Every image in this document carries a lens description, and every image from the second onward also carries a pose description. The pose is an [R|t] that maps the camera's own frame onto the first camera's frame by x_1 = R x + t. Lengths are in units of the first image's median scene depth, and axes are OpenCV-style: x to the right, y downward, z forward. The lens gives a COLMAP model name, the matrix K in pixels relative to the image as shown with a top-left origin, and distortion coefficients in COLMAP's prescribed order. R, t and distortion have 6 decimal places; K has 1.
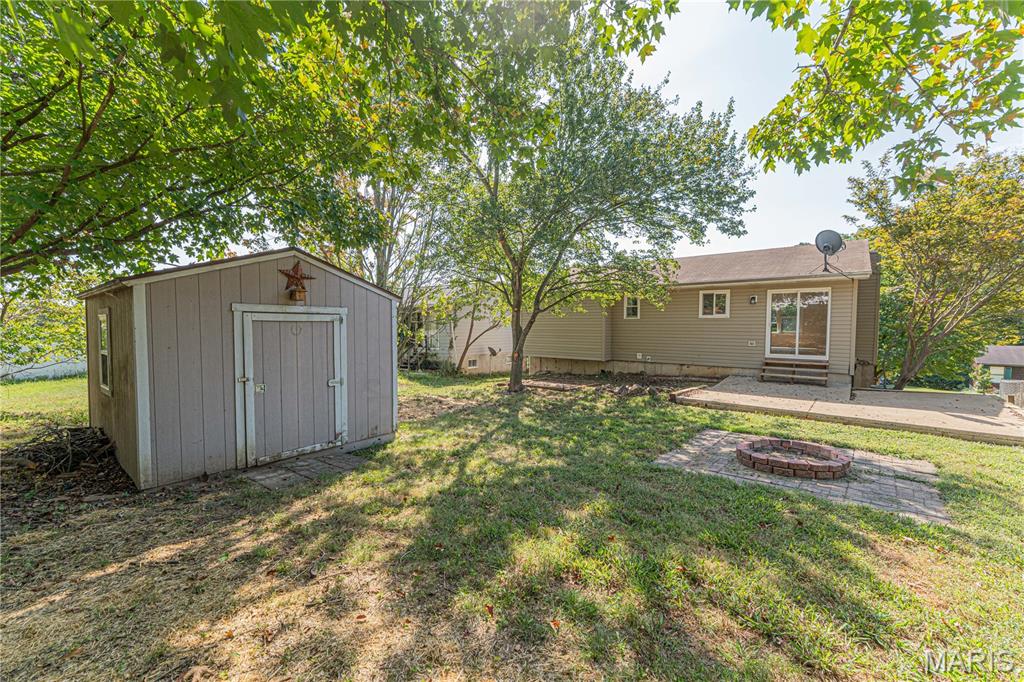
lens RADIAL K [[412.7, 0, 512.0], [0, 412.7, 341.0], [0, 0, 1]] dist [0.000280, 0.000002]
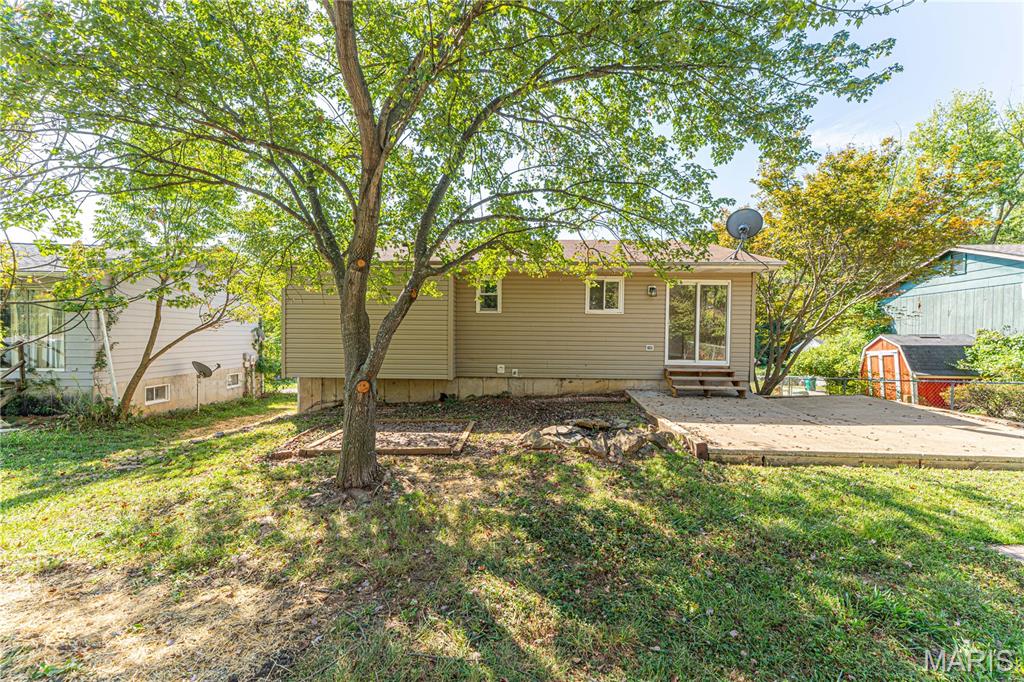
lens RADIAL K [[405.5, 0, 510.2], [0, 405.5, 343.6], [0, 0, 1]] dist [-0.003488, -0.000203]
pose [[0.792605, -0.006839, 0.609697, -0.176206], [0.014172, 0.999874, -0.007208, 0.000785], [-0.609571, 0.014354, 0.792602, 1.064286]]
